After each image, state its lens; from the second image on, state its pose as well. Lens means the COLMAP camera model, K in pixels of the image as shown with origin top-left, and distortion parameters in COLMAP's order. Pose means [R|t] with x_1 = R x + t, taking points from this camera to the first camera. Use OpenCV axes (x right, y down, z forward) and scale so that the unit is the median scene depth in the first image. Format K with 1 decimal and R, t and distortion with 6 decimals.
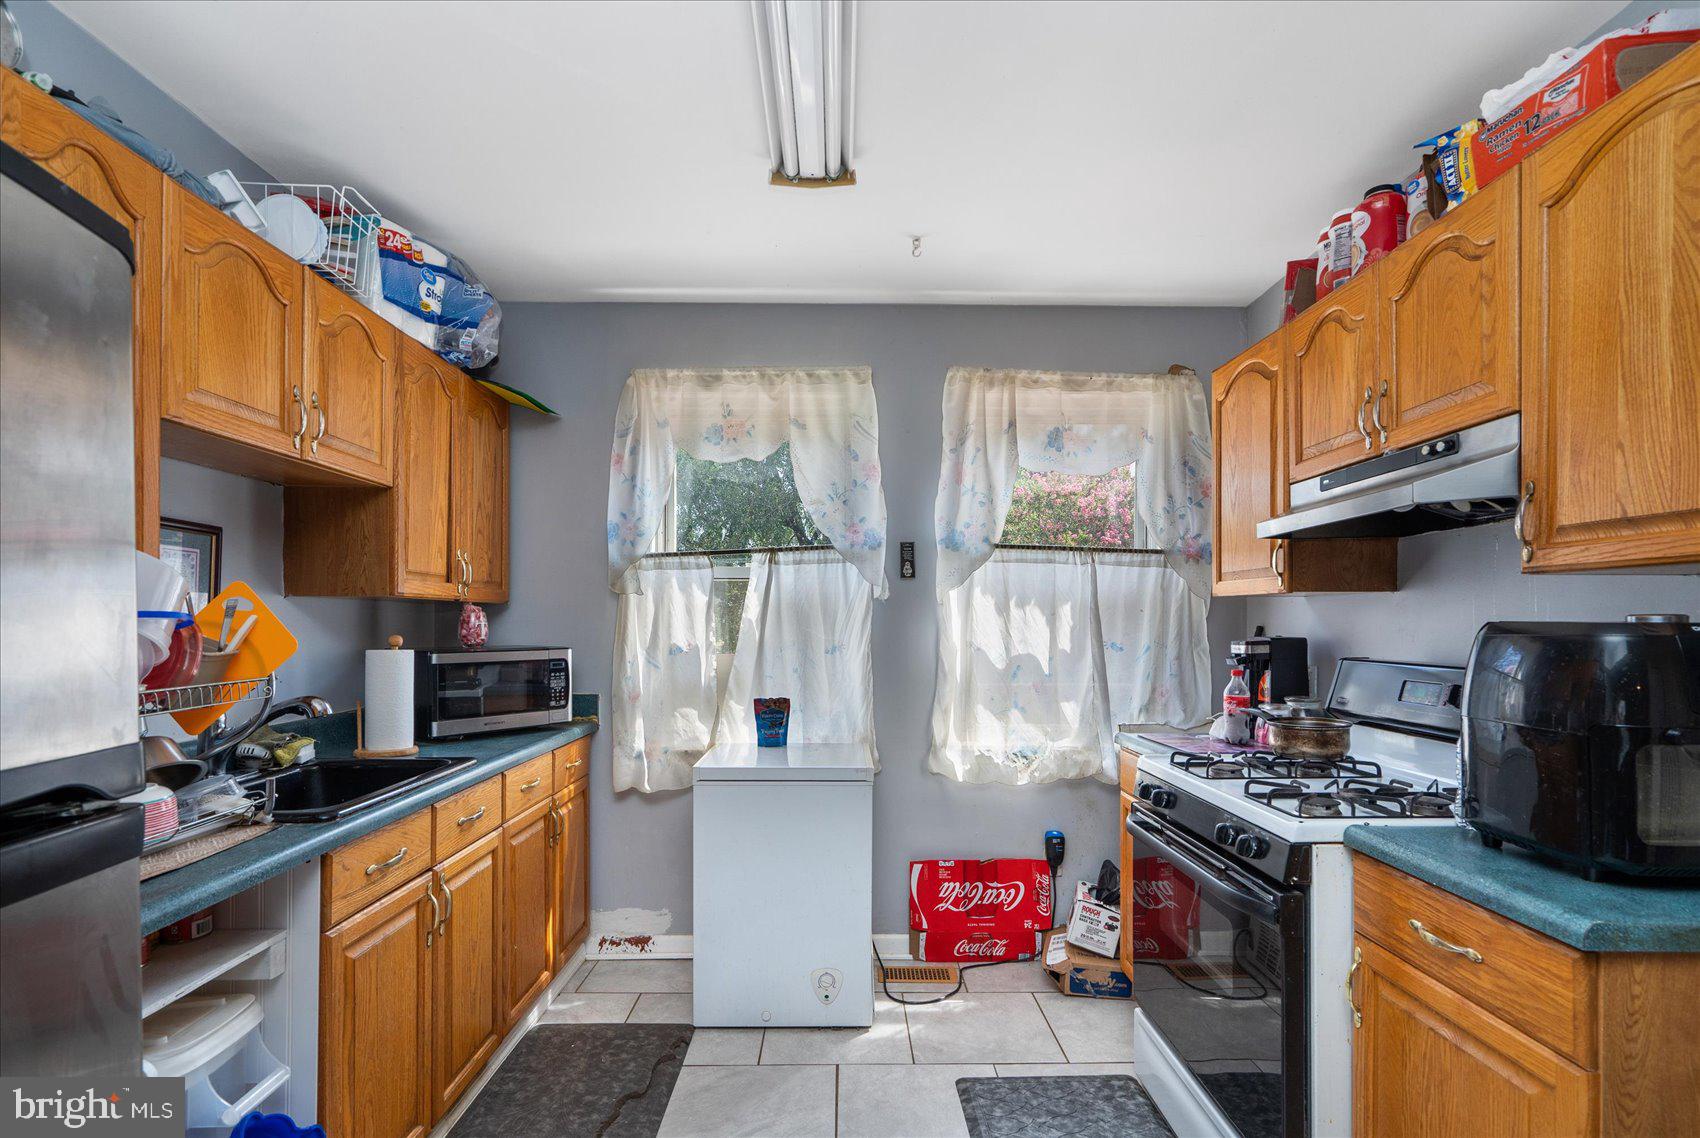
lens RADIAL K [[806.8, 0, 852.2], [0, 806.8, 625.5], [0, 0, 1]] dist [-0.002220, -0.000149]
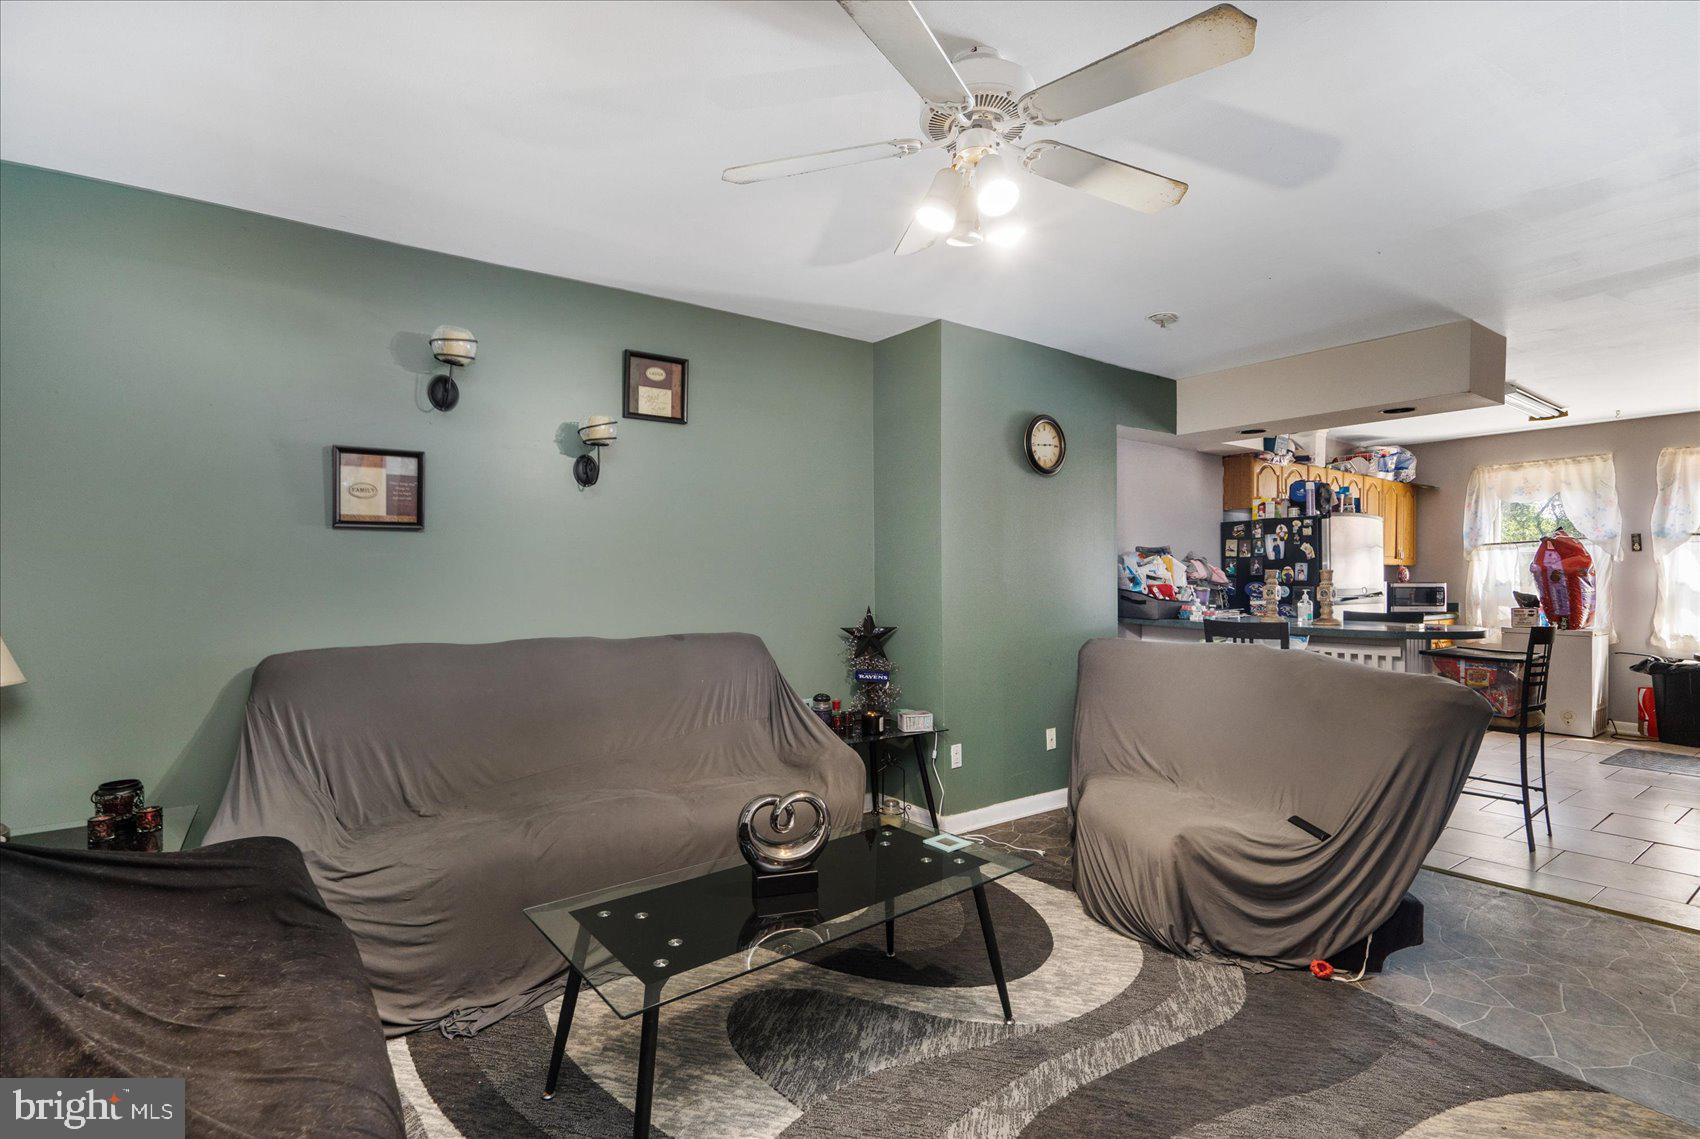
lens RADIAL K [[805.0, 0, 850.0], [0, 805.0, 569.5], [0, 0, 1]] dist [0.000081, -0.000767]
pose [[0.580108, -0.006528, -0.814514, 0.638293], [-0.004657, 0.999925, -0.011331, 0.024224], [0.814526, 0.010367, 0.580034, -2.035652]]
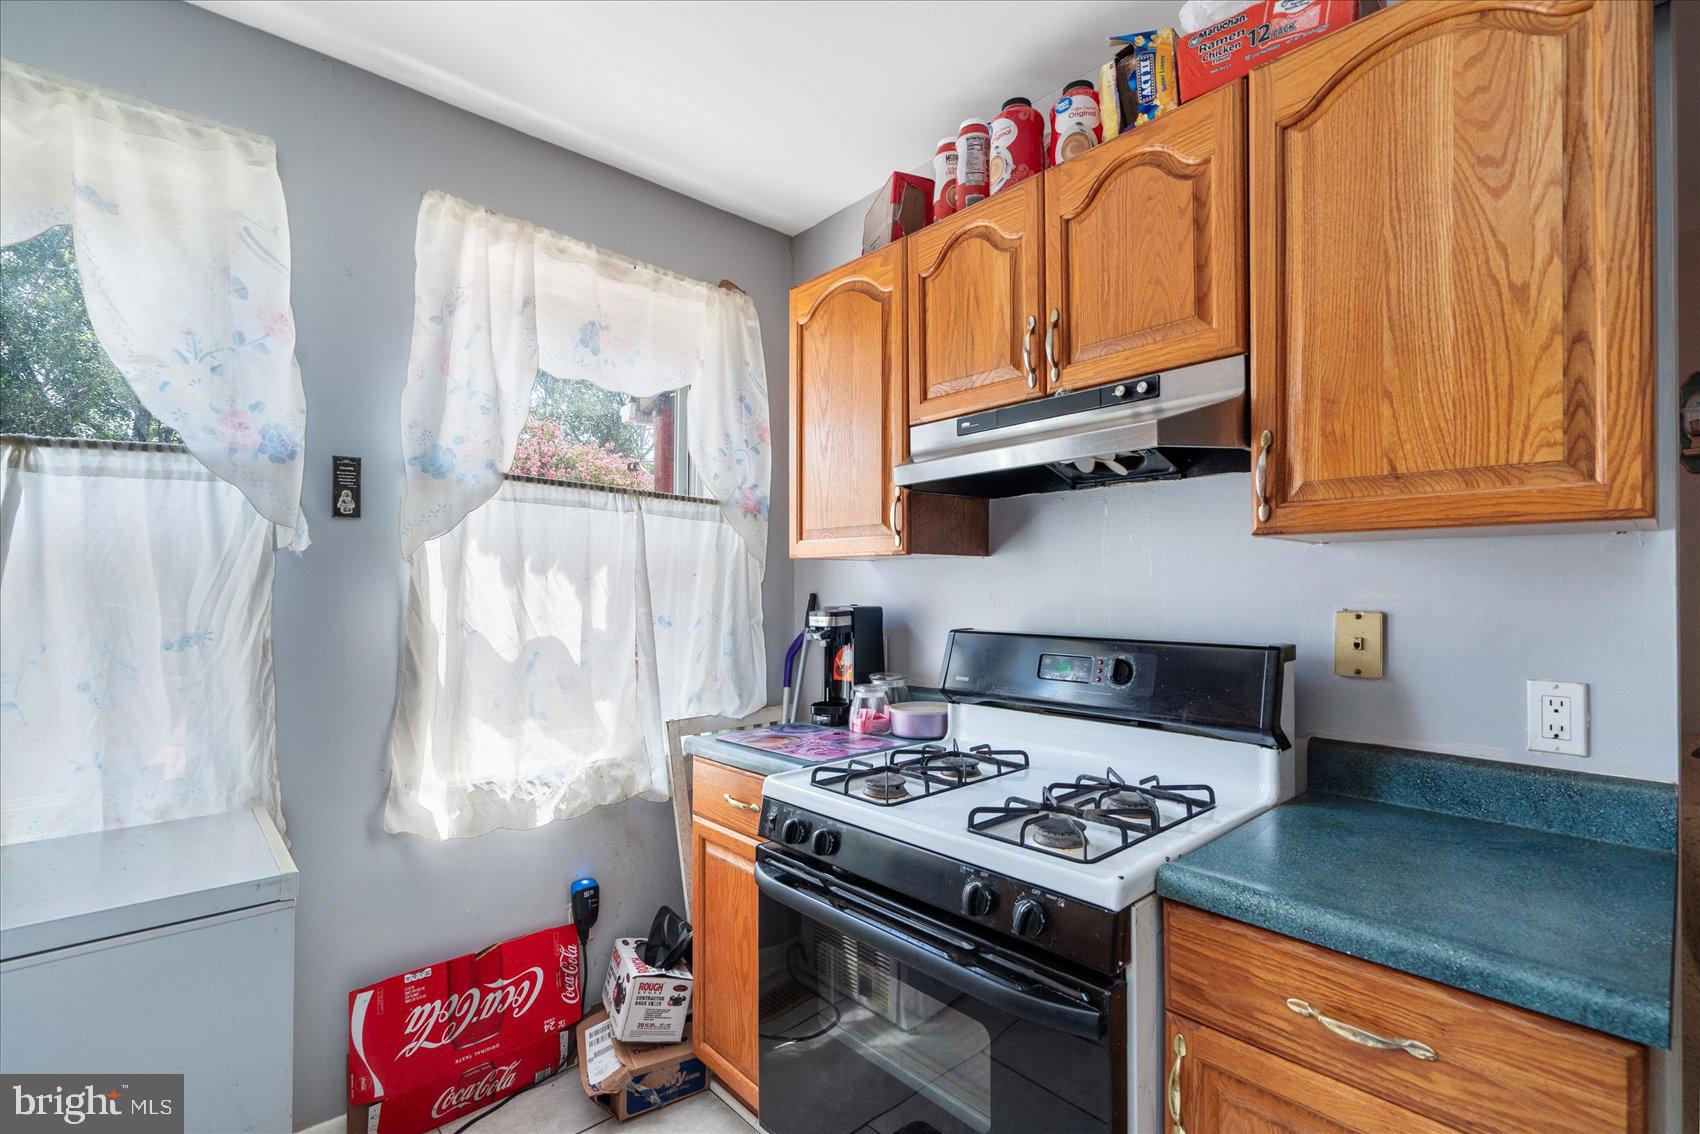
lens RADIAL K [[780.5, 0, 853.3], [0, 780.5, 577.2], [0, 0, 1]] dist [-0.002058, 0.000230]
pose [[0.750833, 0.007677, 0.660448, -0.034352], [0.004034, 0.999860, -0.016209, -0.003145], [-0.660480, 0.014835, 0.750697, 0.347469]]
